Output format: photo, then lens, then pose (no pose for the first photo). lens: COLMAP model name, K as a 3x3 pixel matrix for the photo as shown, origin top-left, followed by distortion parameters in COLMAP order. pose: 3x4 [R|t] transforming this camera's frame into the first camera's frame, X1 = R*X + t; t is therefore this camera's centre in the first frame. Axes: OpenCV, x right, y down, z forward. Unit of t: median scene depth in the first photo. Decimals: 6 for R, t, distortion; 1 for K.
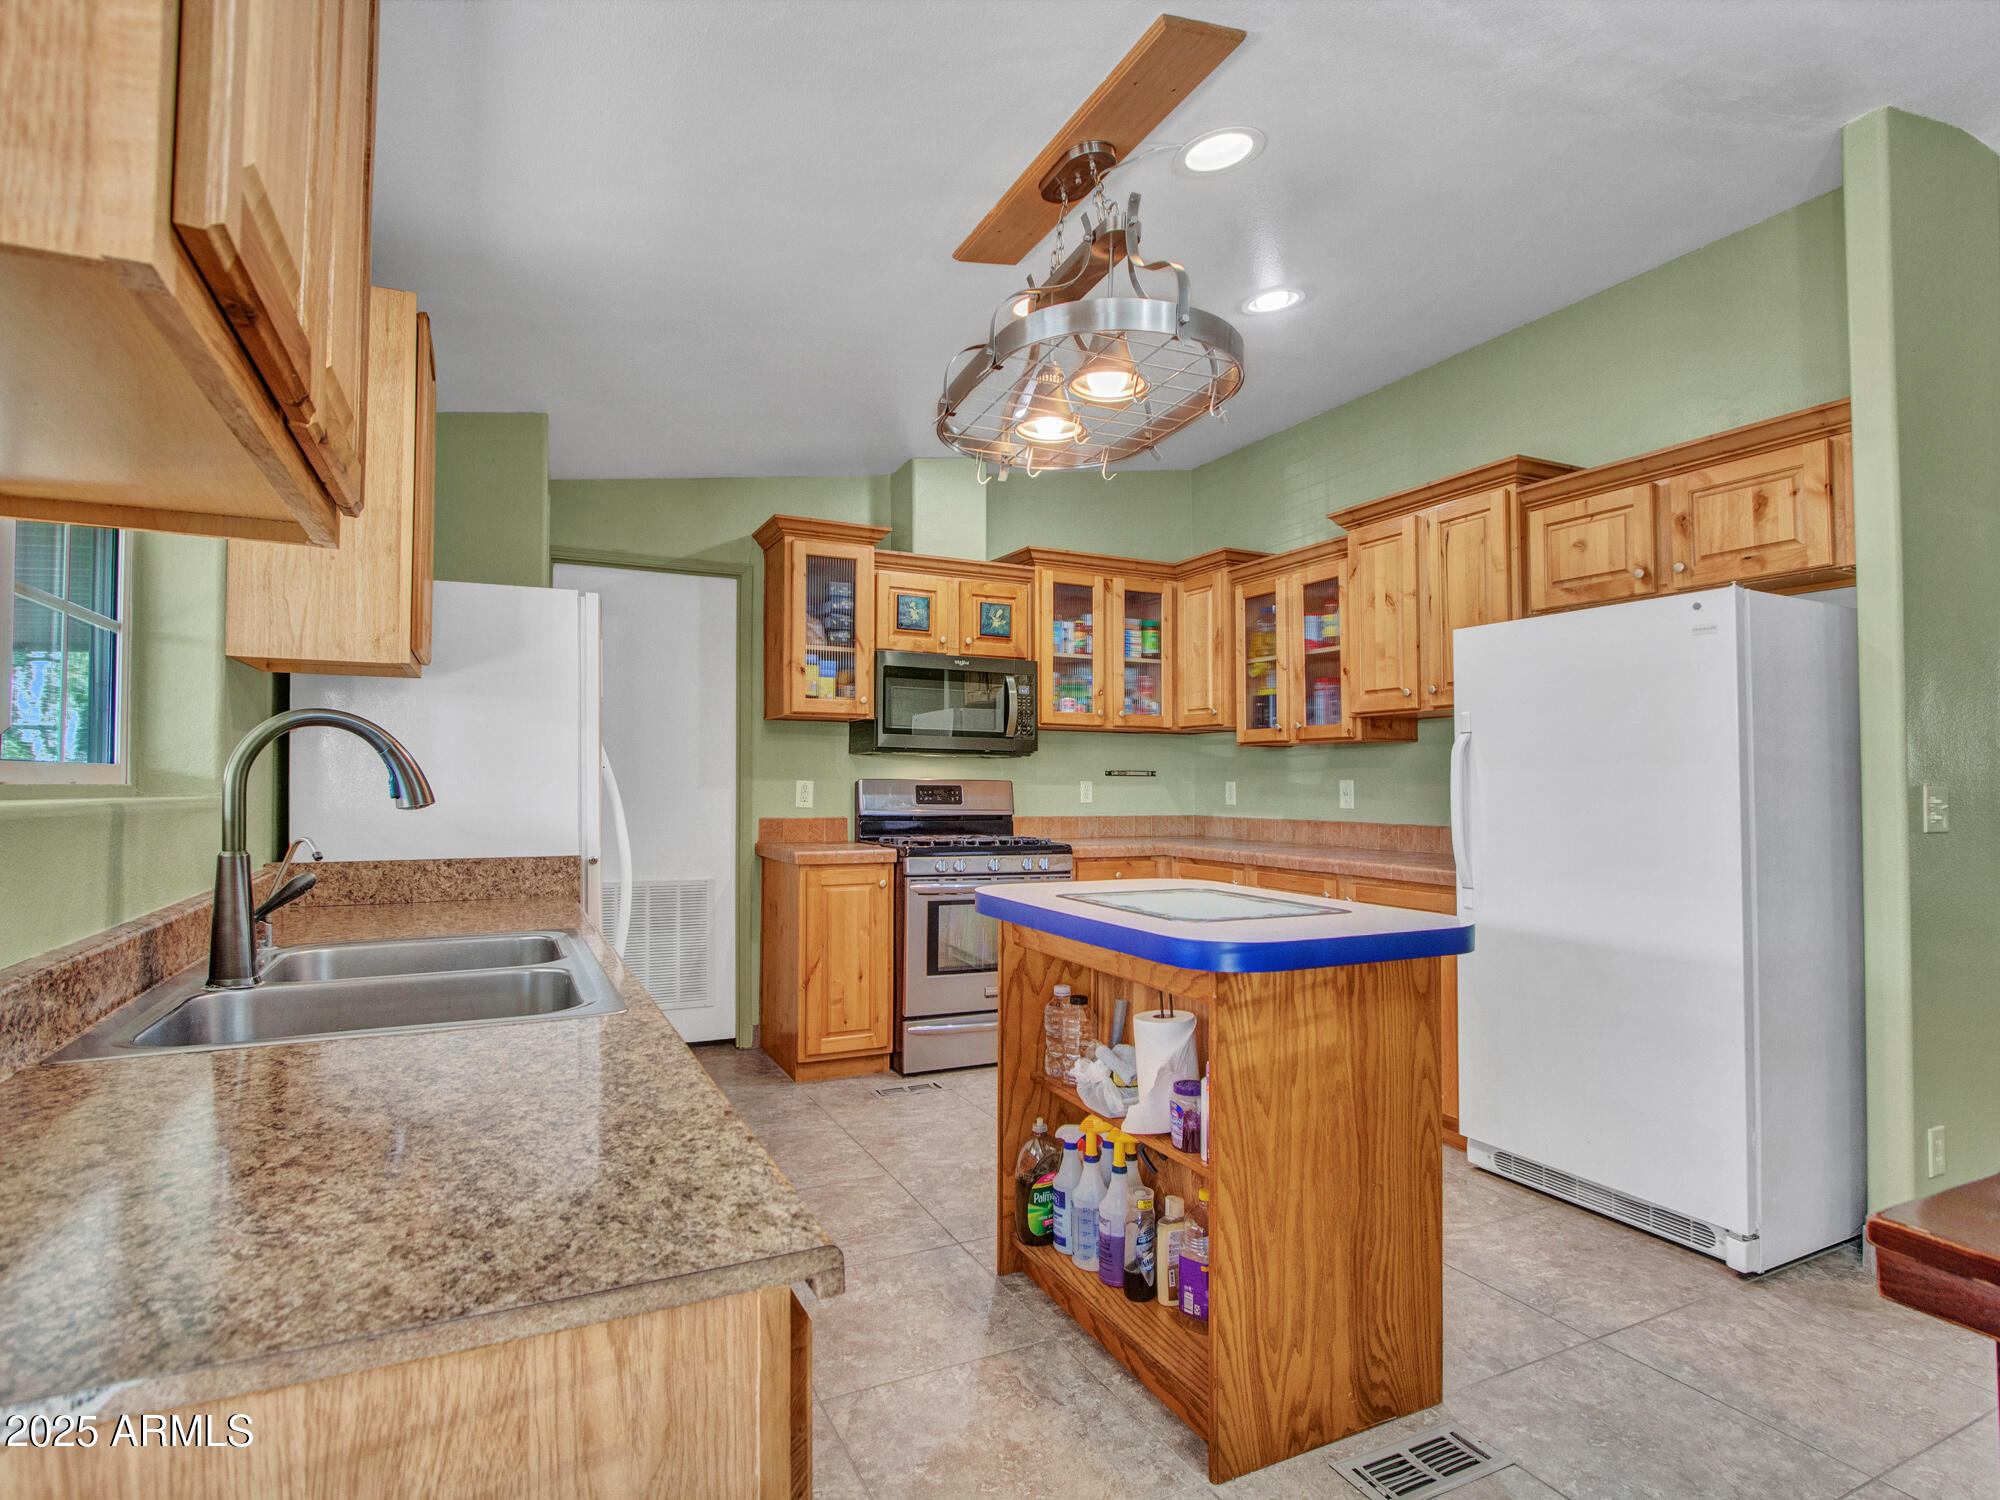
lens RADIAL K [[1045.6, 0, 1020.6], [0, 1045.6, 756.4], [0, 0, 1]] dist [-0.014020, 0.000172]
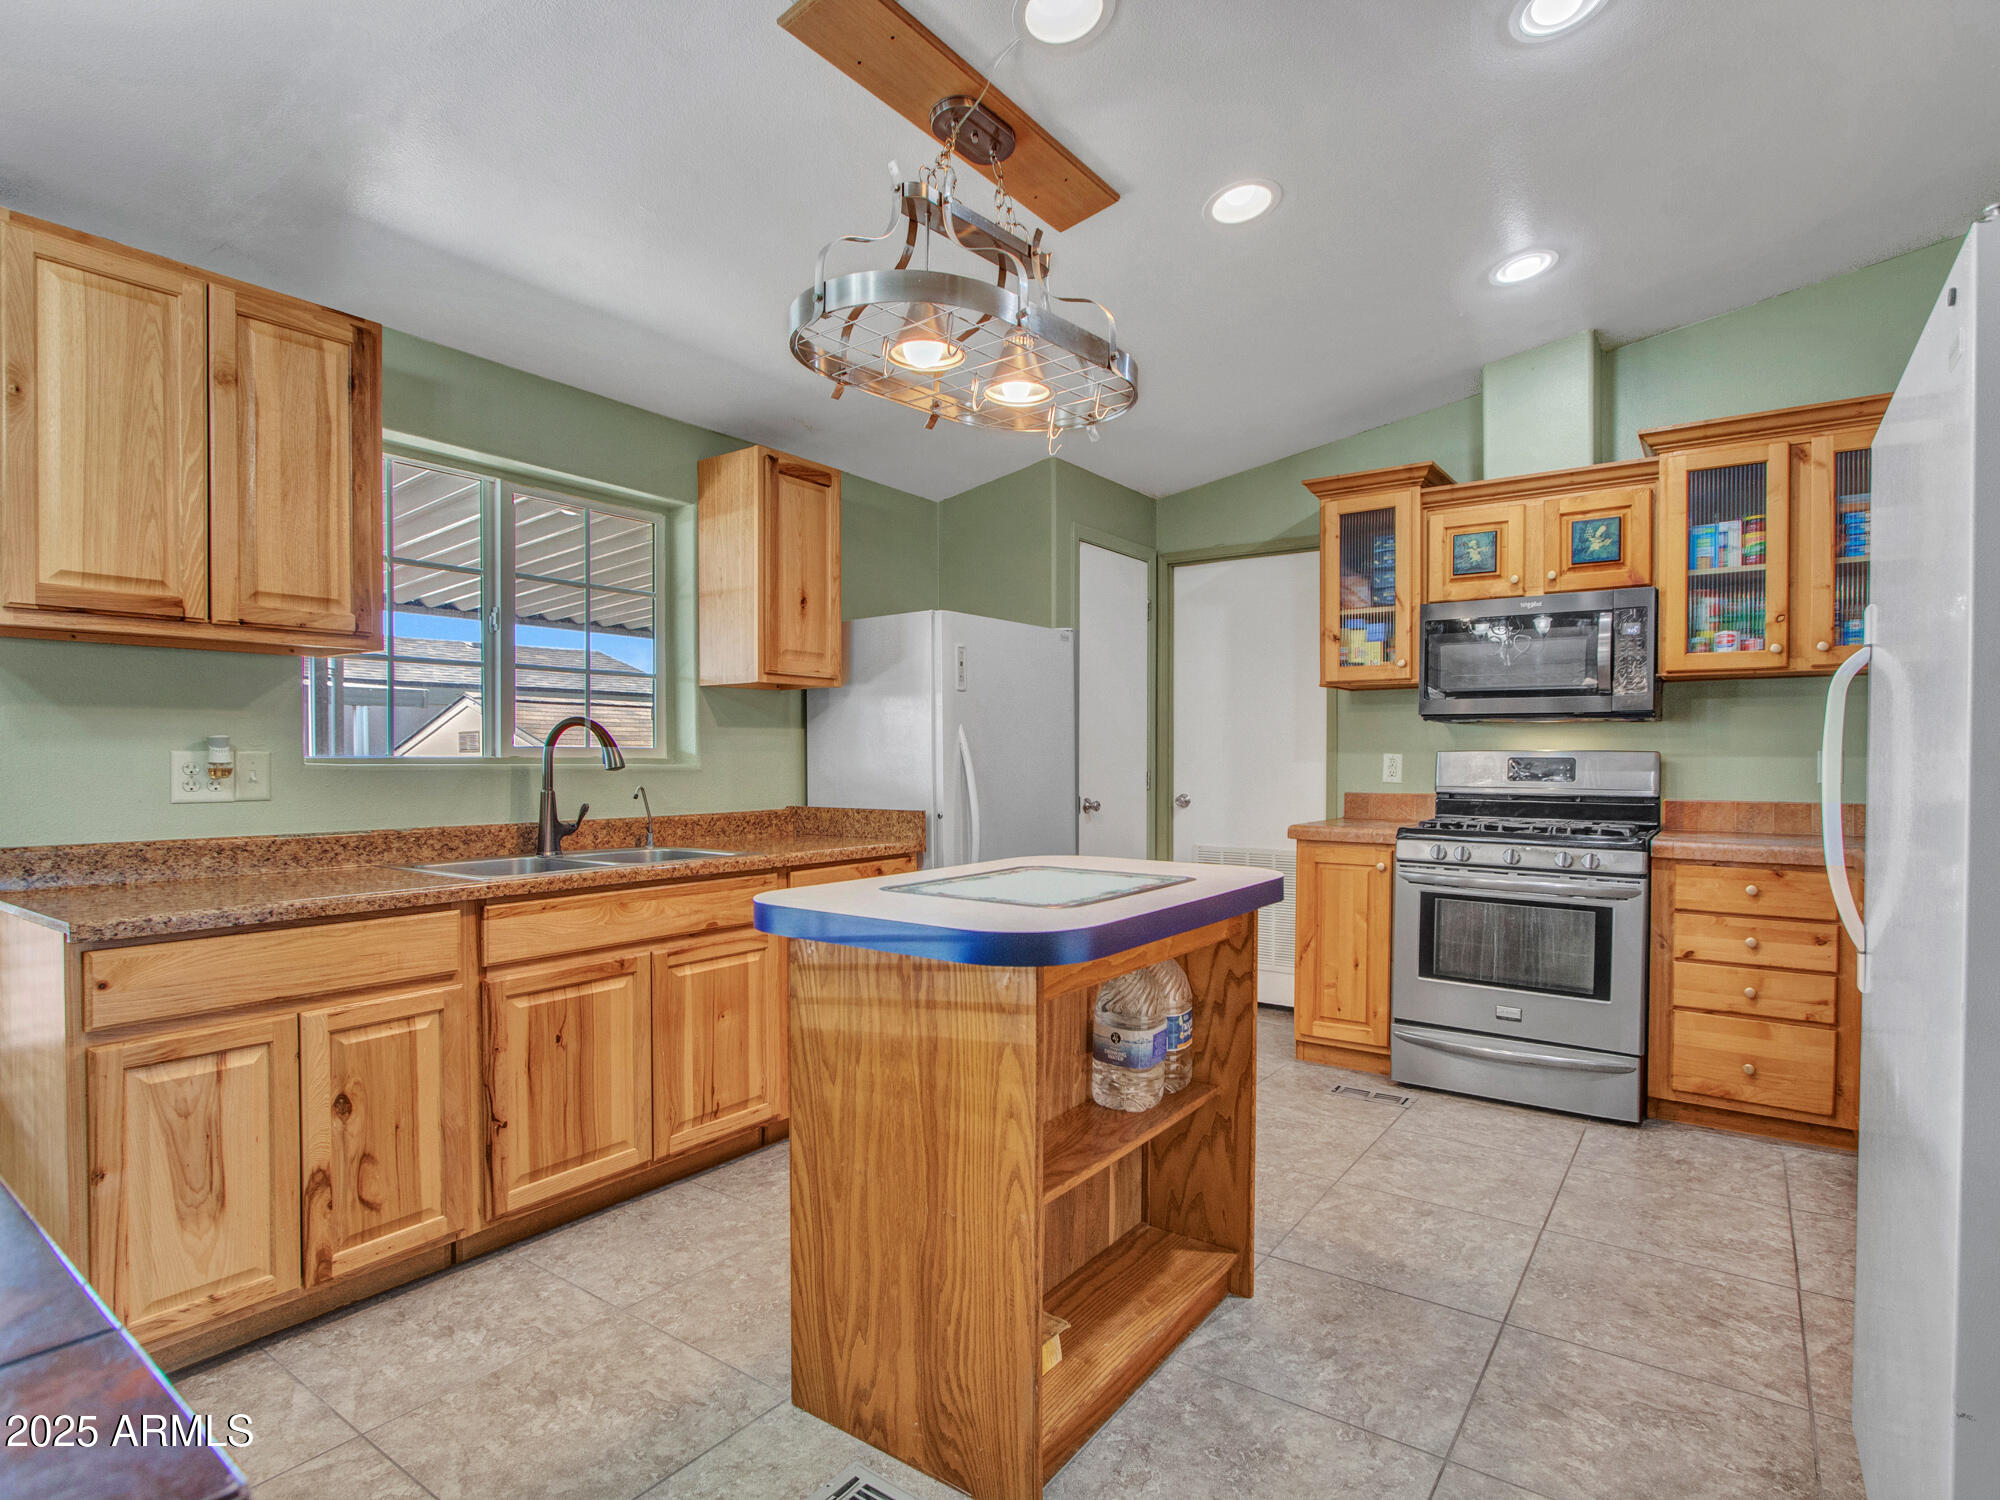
lens RADIAL K [[1046.2, 0, 1002.1], [0, 1046.2, 773.1], [0, 0, 1]] dist [-0.020217, -0.000338]
pose [[0.464121, 0.008328, -0.885733, 0.484861], [0.025465, 0.999417, 0.022740, 0.011363], [0.885406, -0.033109, 0.463638, 0.280093]]
